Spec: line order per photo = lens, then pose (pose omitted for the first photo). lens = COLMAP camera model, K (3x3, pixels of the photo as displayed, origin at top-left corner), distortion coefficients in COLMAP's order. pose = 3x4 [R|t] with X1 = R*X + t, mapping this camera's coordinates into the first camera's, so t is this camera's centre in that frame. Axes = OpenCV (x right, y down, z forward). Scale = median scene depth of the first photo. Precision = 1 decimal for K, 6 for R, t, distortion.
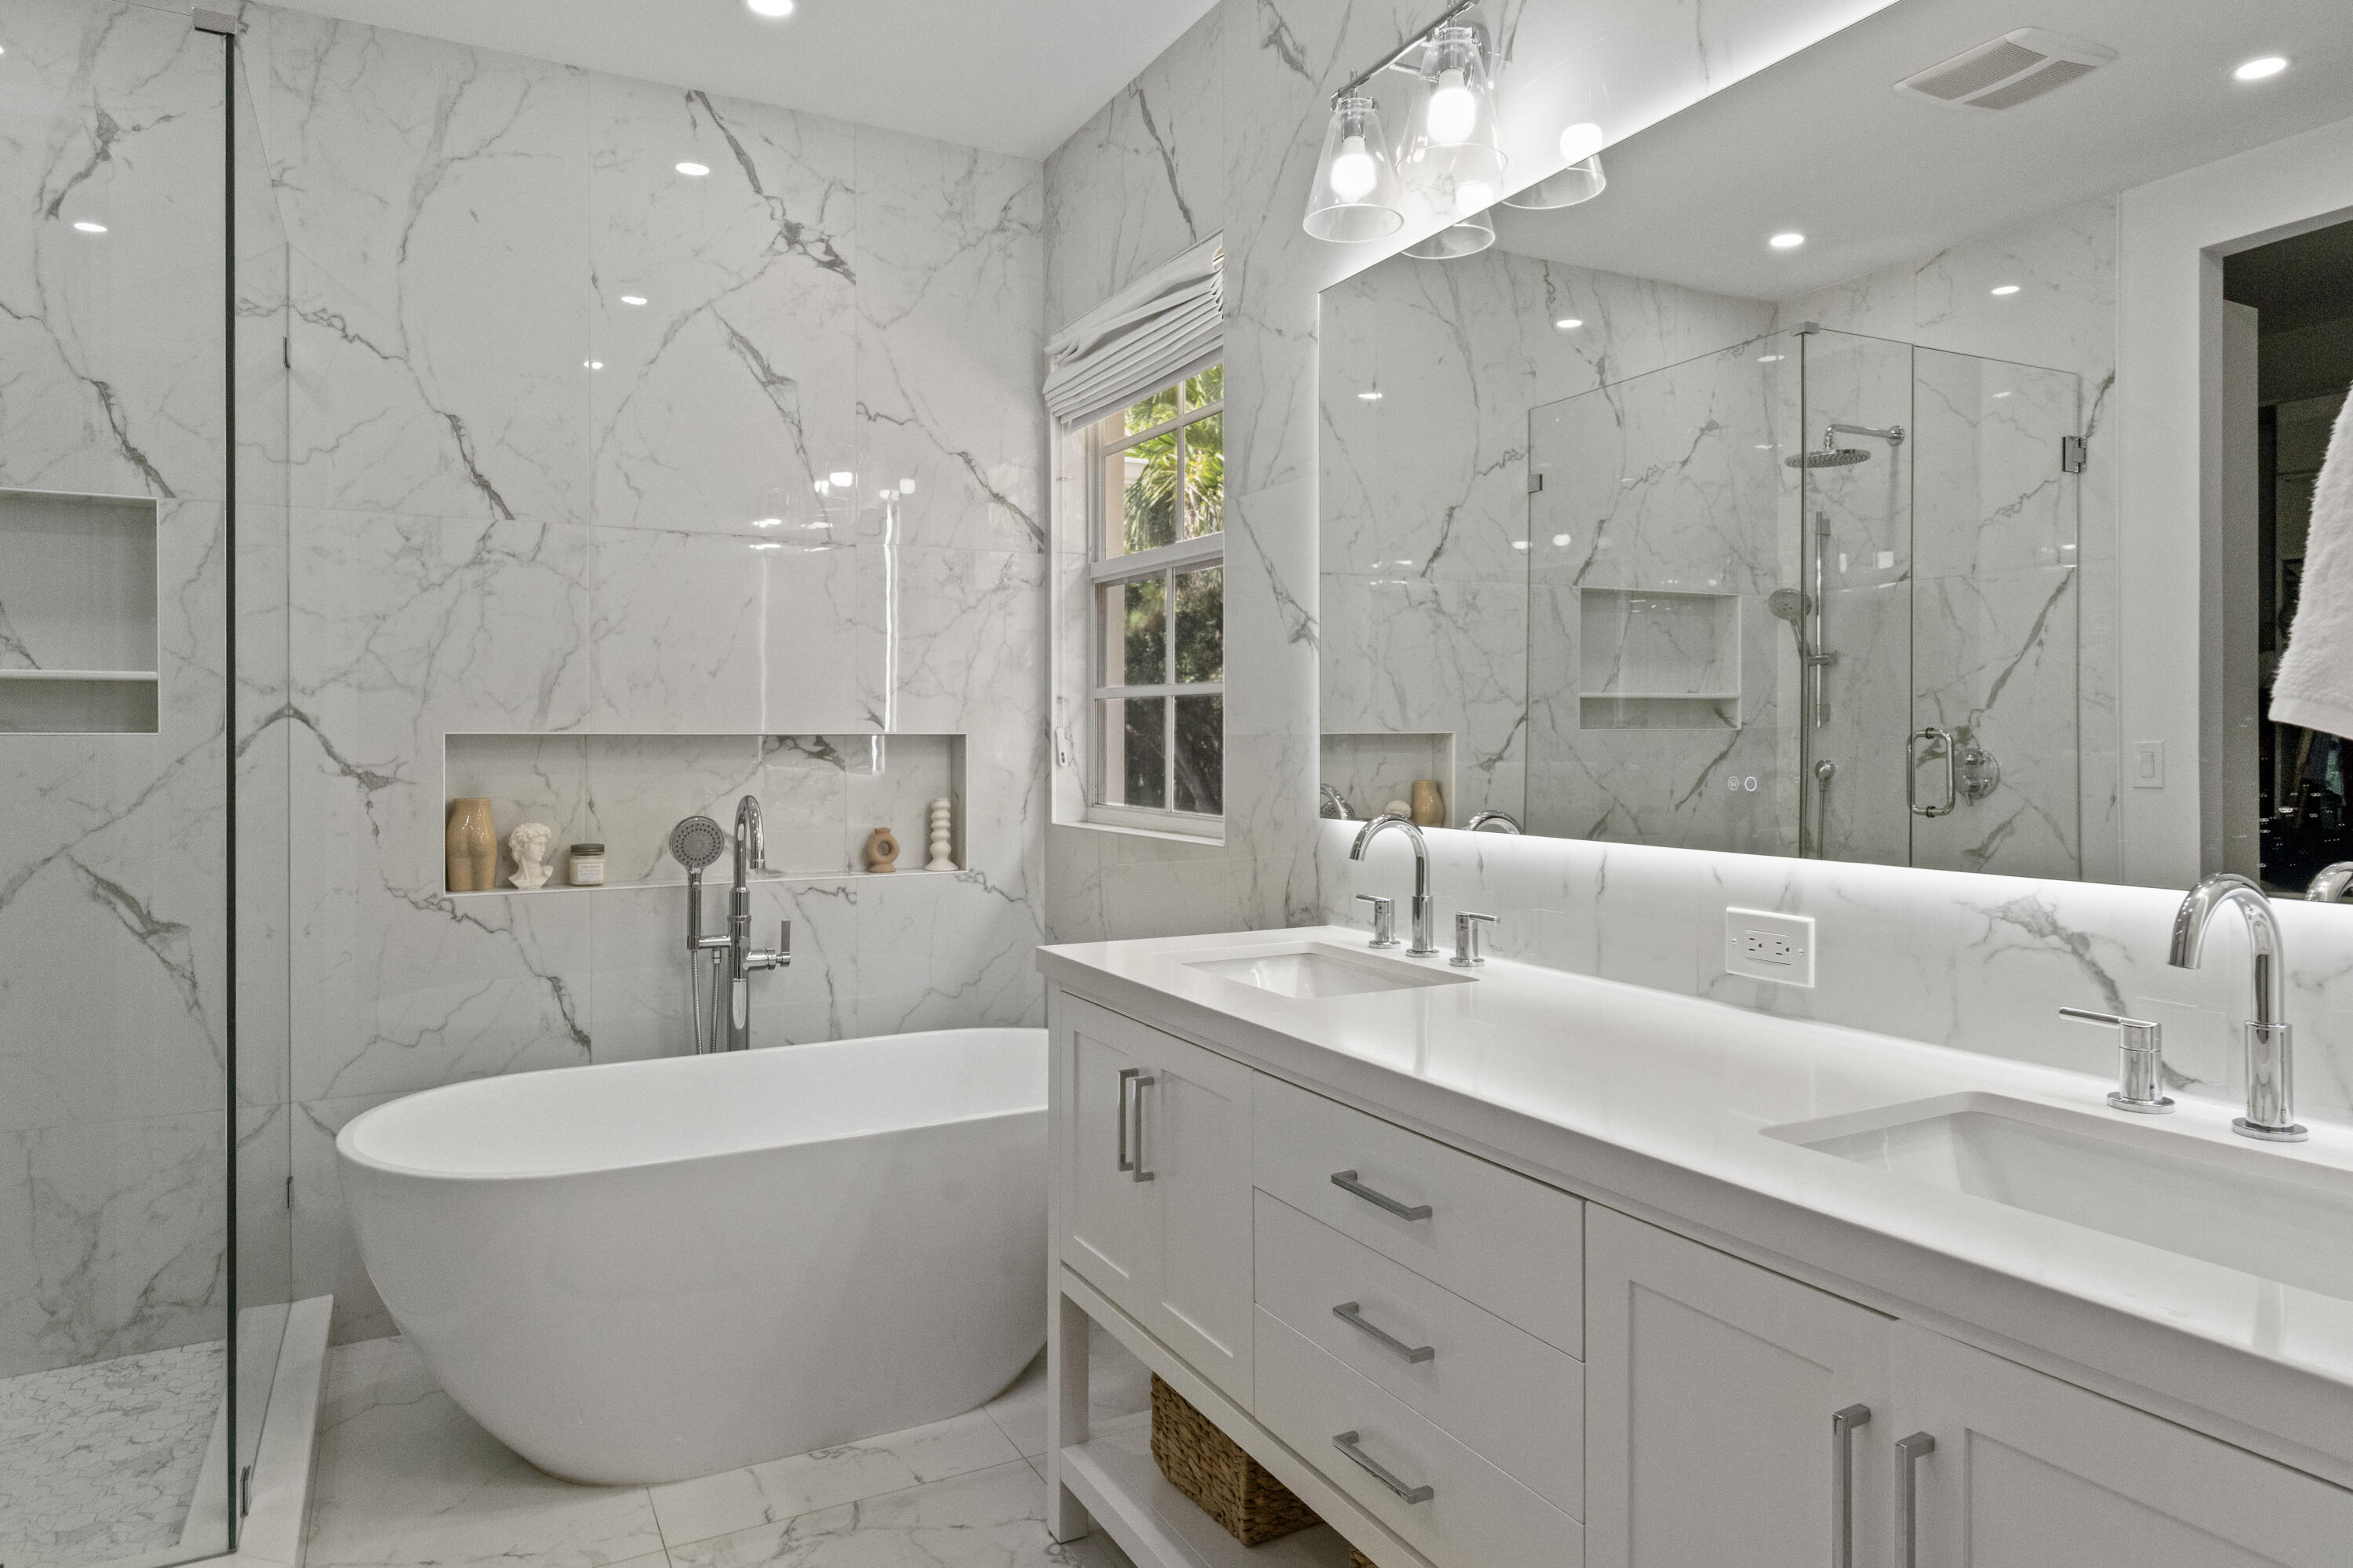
lens RADIAL K [[1496.7, 0, 1170.9], [0, 1496.7, 762.9], [0, 0, 1]] dist [-0.007795, 0.005501]
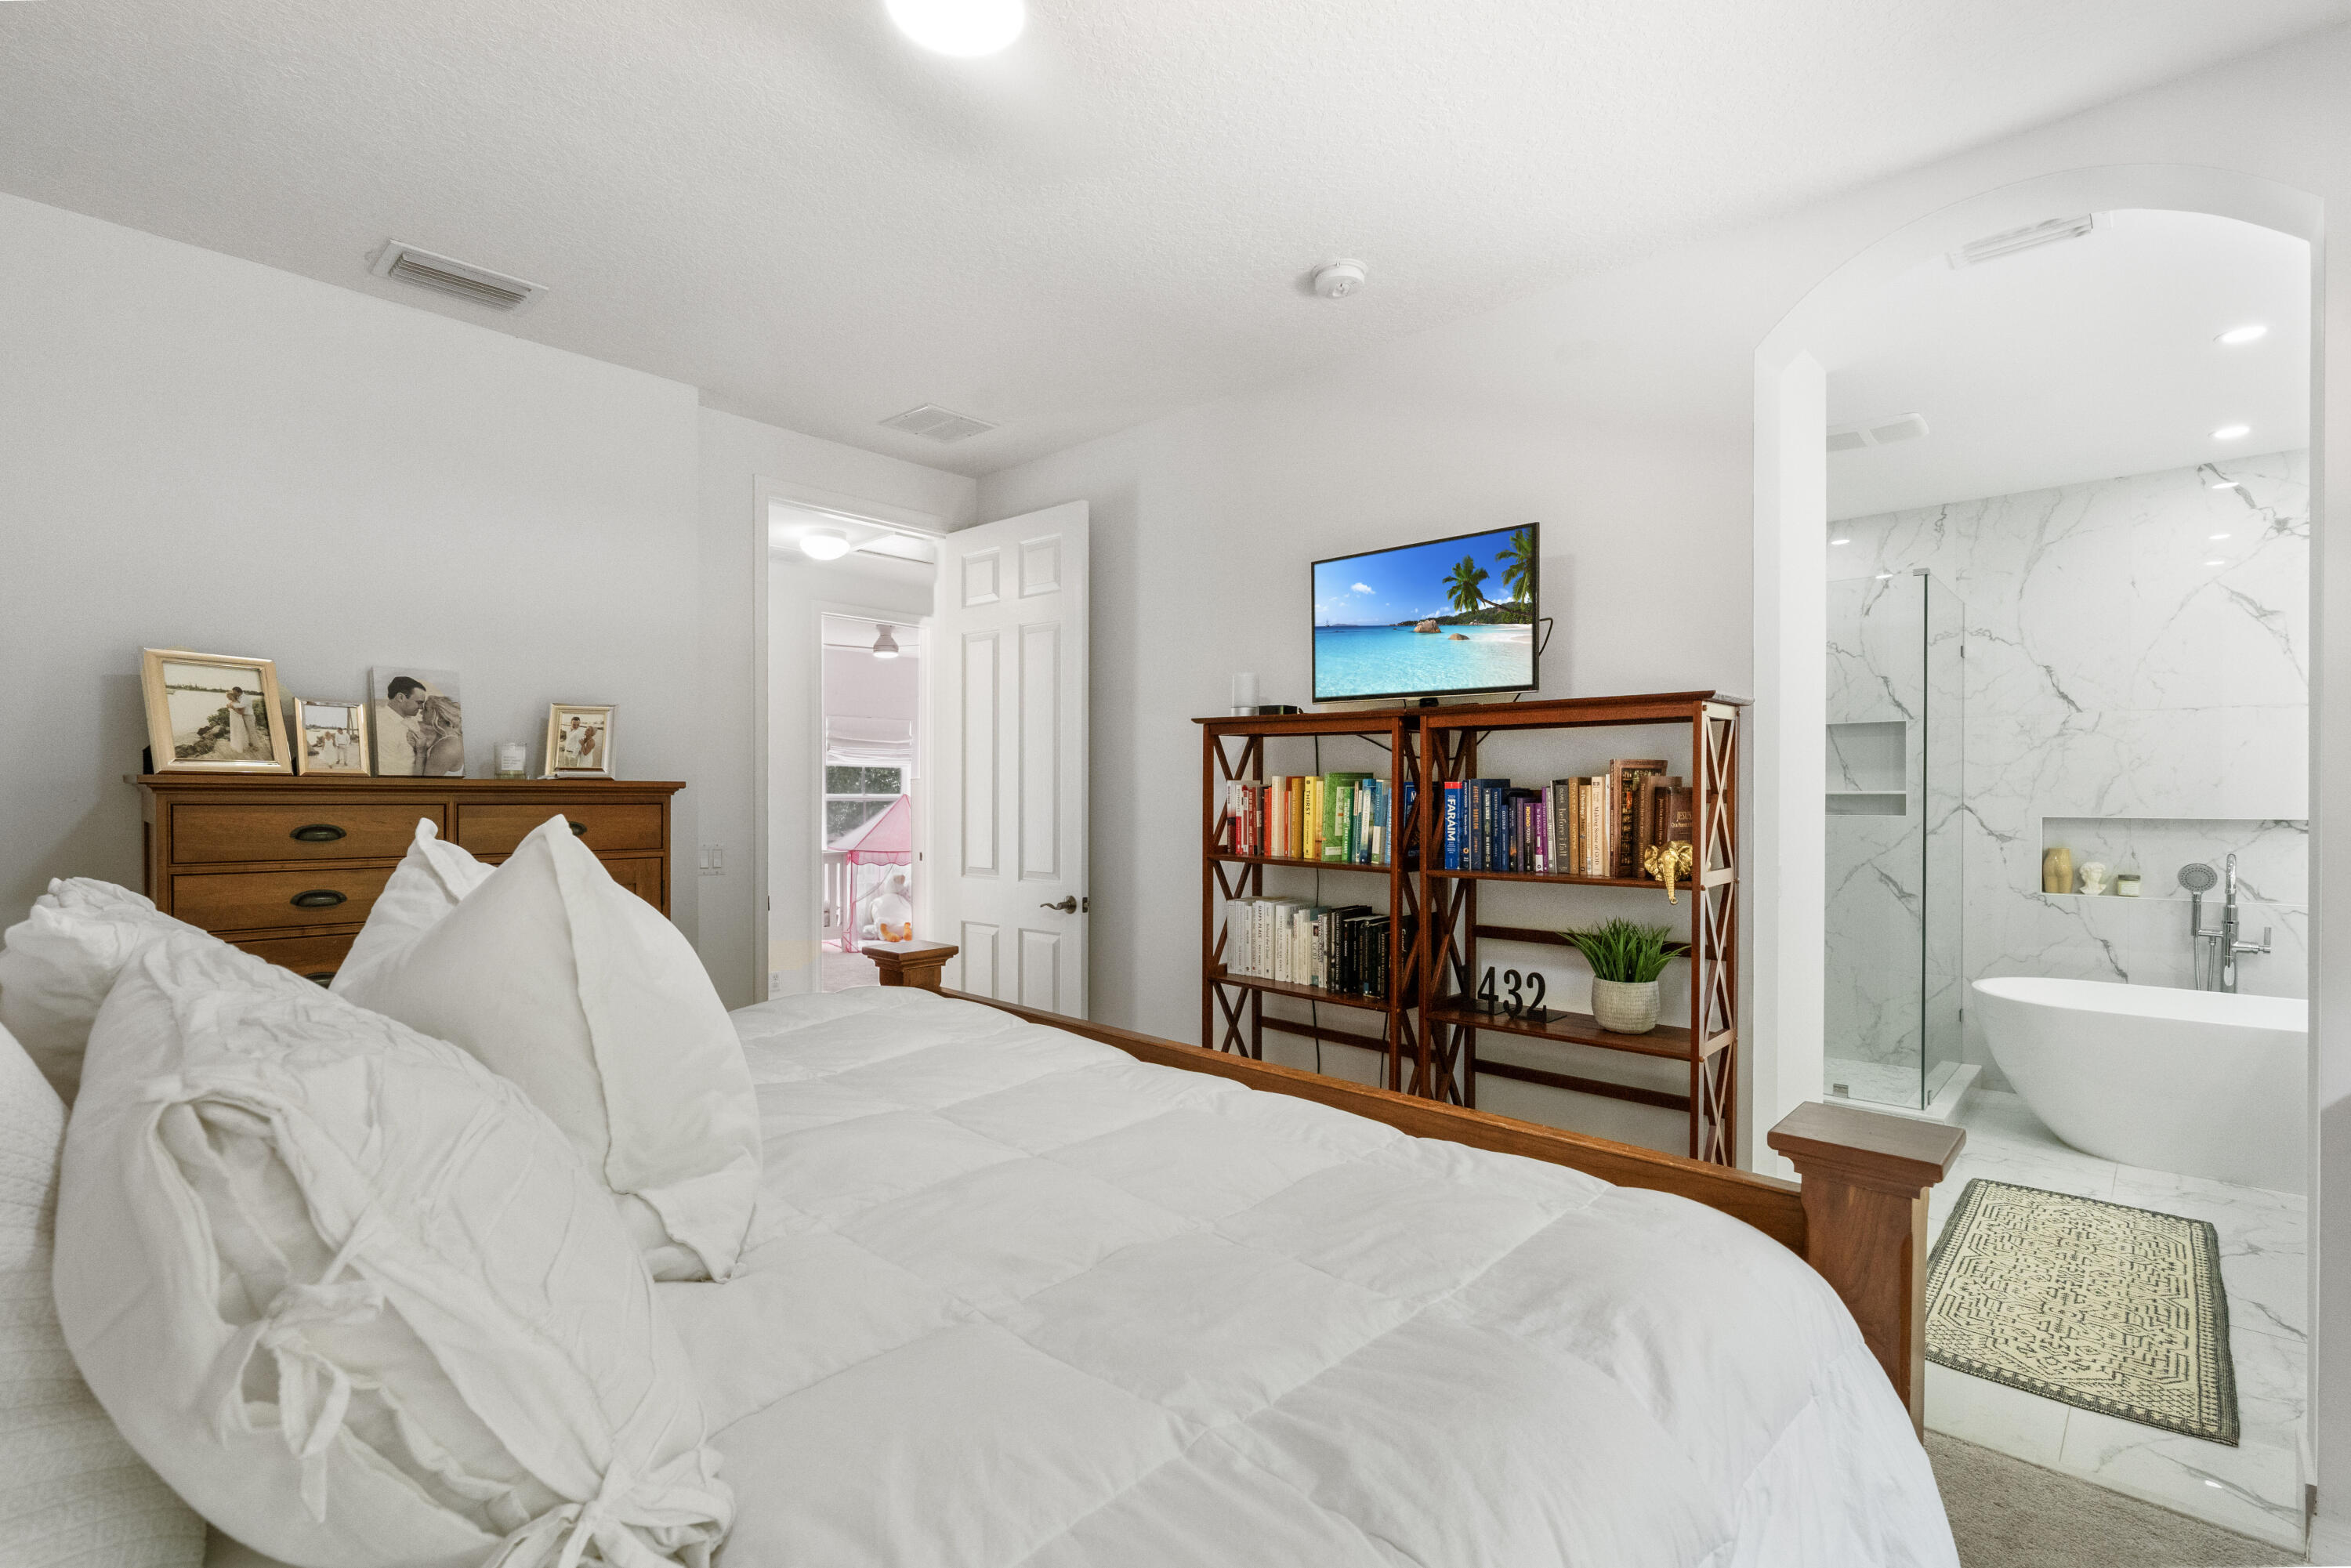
lens RADIAL K [[1083.9, 0, 1166.5], [0, 1083.9, 789.1], [0, 0, 1]] dist [-0.010237, 0.004297]
pose [[0.347115, -0.005616, -0.937806, 0.507671], [-0.015043, 0.999820, -0.011556, -0.022589], [0.937702, 0.018119, 0.346968, -0.681059]]
